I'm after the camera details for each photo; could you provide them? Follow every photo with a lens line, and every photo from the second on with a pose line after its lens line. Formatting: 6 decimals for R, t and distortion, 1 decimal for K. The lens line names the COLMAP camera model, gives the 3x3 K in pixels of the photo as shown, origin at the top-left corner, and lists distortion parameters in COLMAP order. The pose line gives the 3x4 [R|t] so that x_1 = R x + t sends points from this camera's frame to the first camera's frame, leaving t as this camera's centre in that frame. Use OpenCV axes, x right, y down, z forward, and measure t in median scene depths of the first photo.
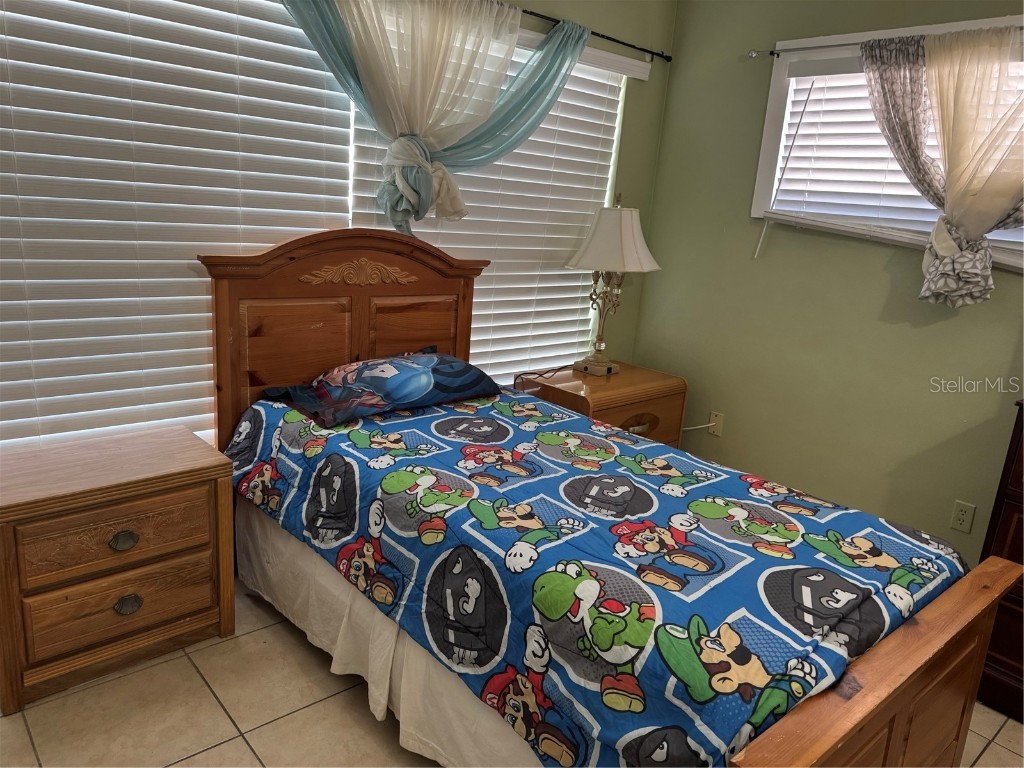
lens RADIAL K [[728.2, 0, 471.7], [0, 728.2, 346.0], [0, 0, 1]] dist [0.048856, -0.069002]
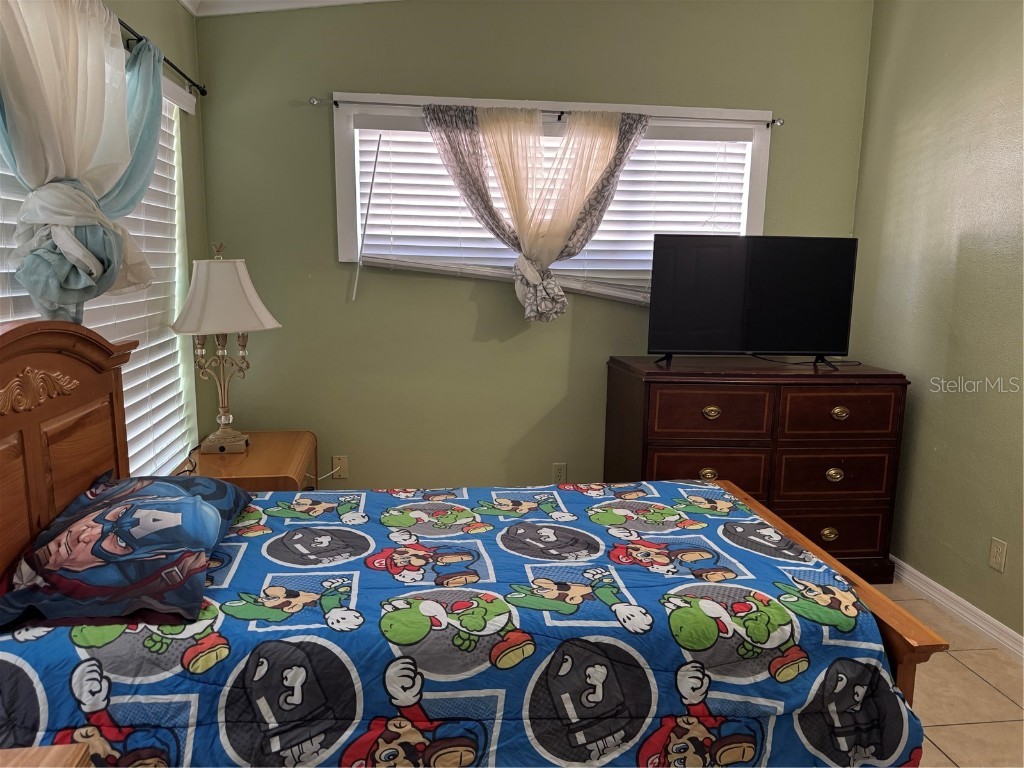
lens RADIAL K [[728.2, 0, 513.0], [0, 728.2, 380.4], [0, 0, 1]] dist [0.048856, -0.069002]
pose [[0.550253, -0.197689, 0.811259, -0.582737], [0.190910, 0.975620, 0.108252, -0.130000], [-0.812881, 0.095311, 0.574579, 0.382292]]
